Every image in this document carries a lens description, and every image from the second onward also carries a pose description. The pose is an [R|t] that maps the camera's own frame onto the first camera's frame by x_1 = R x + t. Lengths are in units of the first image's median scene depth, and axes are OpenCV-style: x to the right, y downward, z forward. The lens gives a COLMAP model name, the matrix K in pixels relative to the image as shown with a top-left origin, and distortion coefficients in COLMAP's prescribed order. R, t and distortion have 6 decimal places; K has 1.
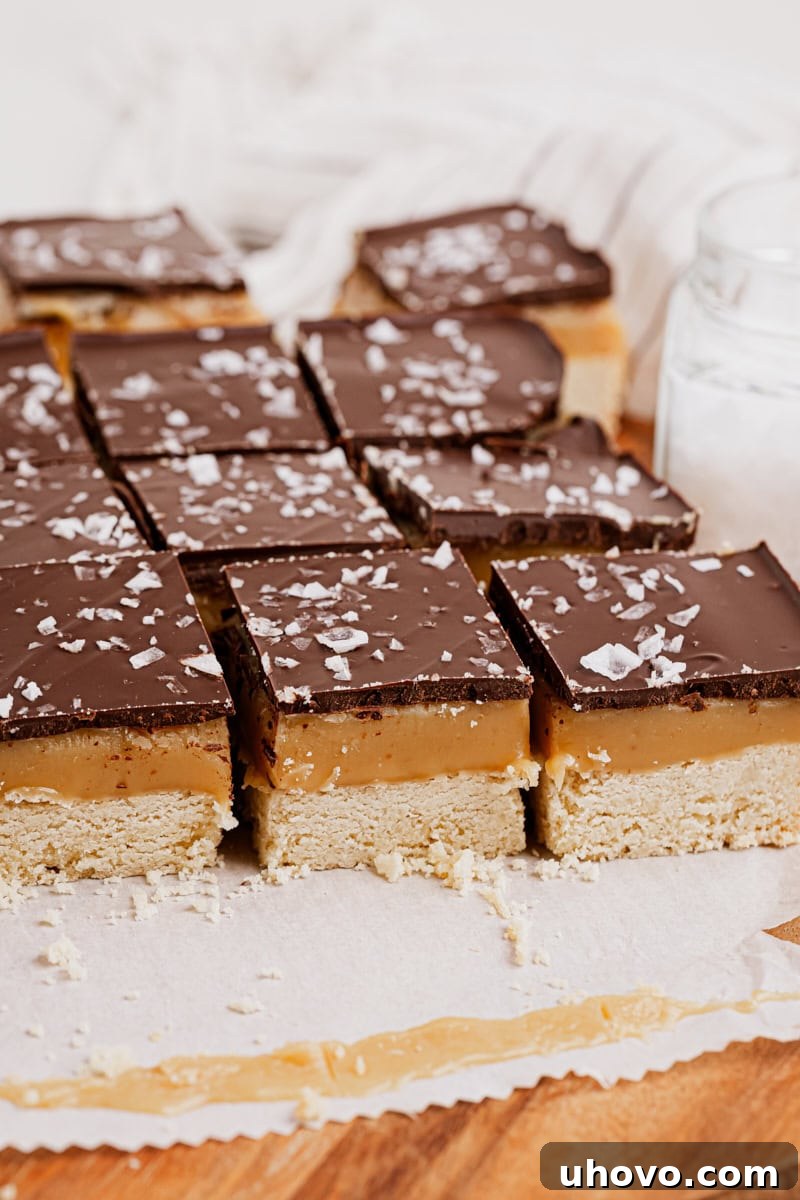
lens RADIAL K [[4907.5, 0, 400.1], [0, 4907.5, 599.9], [0, 0, 1]] dist [-0.291454, 0.000000]
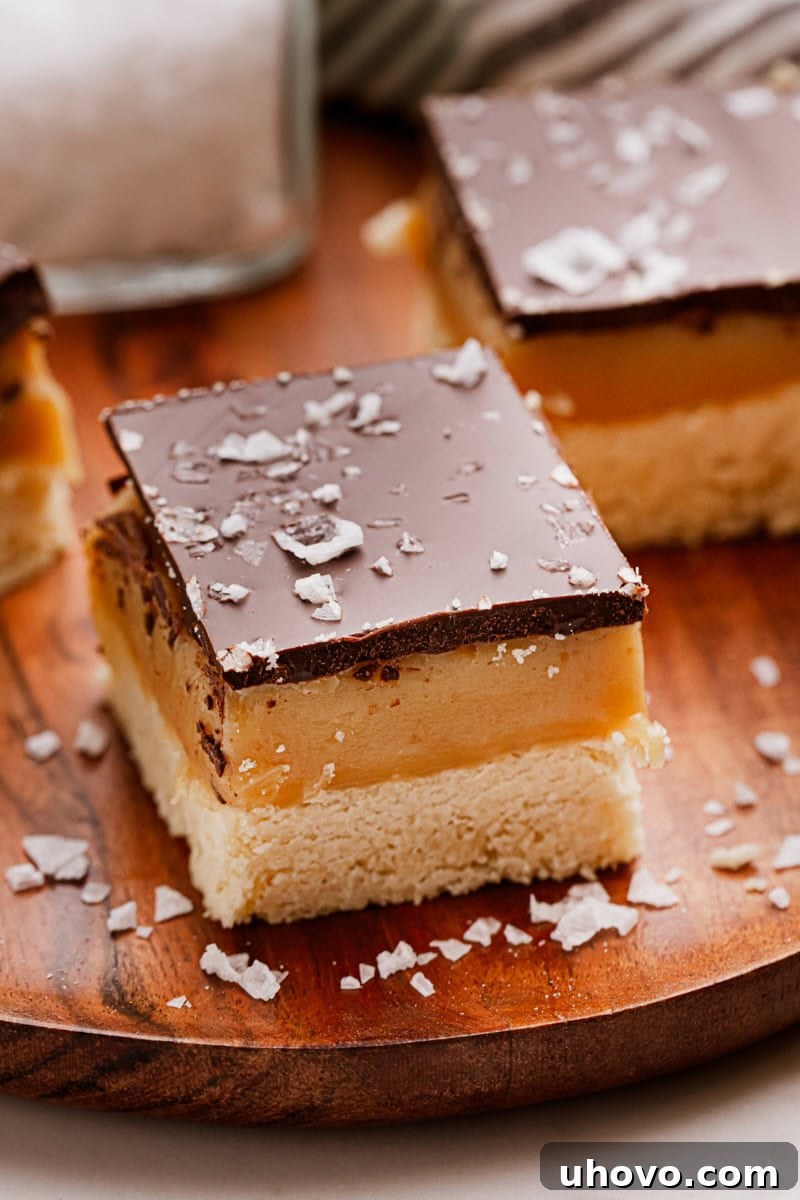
lens RADIAL K [[4907.5, 0, 400.7], [0, 4907.5, 600.6], [0, 0, 1]] dist [-0.291454, 0.000000]
pose [[0.996723, -0.075881, 0.028020, -0.019142], [0.071269, 0.987655, 0.139490, -0.066733], [-0.038259, -0.137036, 0.989827, 0.412447]]
